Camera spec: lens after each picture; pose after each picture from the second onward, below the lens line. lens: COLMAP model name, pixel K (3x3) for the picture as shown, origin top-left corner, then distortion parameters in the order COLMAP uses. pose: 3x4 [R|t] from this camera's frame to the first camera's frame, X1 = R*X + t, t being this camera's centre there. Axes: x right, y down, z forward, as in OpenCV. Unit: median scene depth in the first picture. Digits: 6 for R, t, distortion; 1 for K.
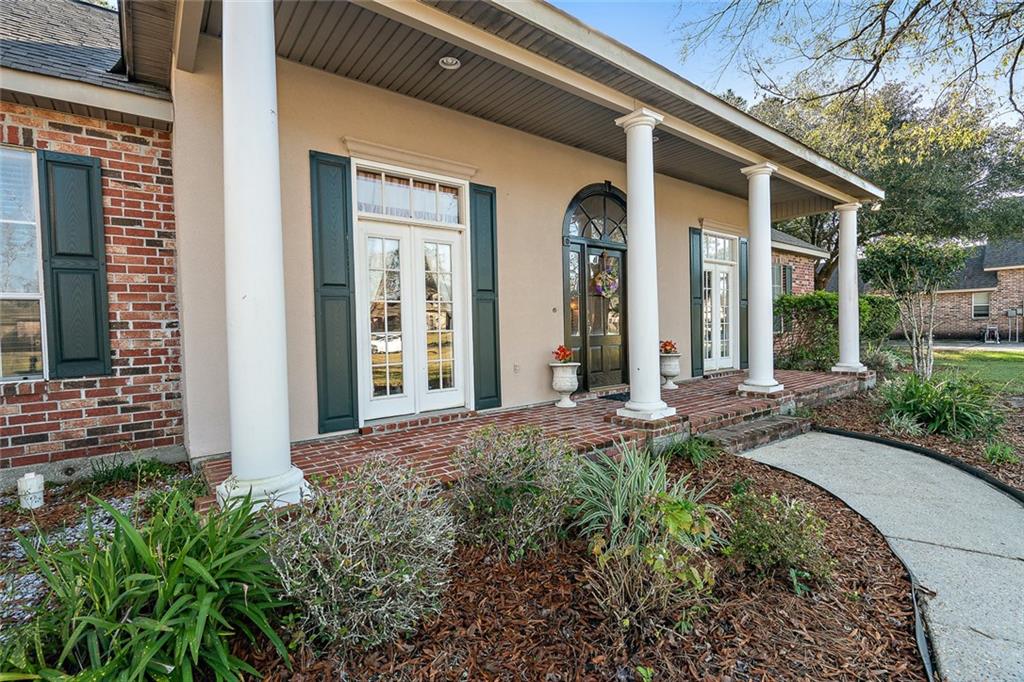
lens RADIAL K [[468.5, 0, 512.0], [0, 468.5, 341.0], [0, 0, 1]] dist [0.001454, 0.000353]
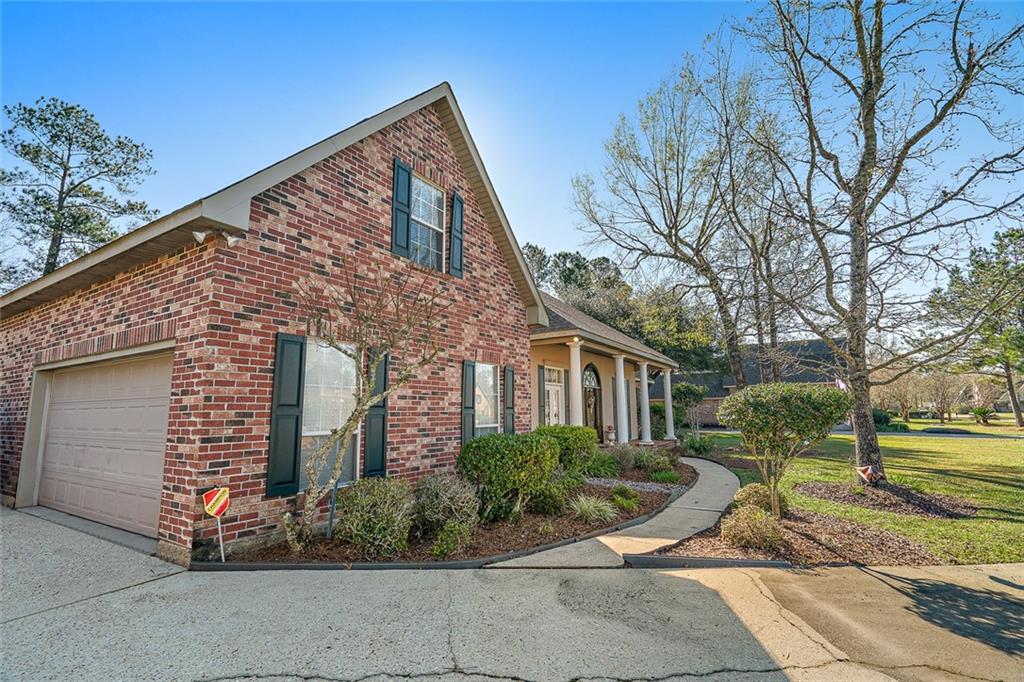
lens RADIAL K [[468.5, 0, 512.0], [0, 468.5, 341.0], [0, 0, 1]] dist [0.001454, 0.000353]
pose [[0.937127, 0.080040, 0.339687, -1.300366], [-0.015467, 0.981913, -0.188699, 0.047874], [-0.348646, 0.171581, 0.921415, -1.471988]]
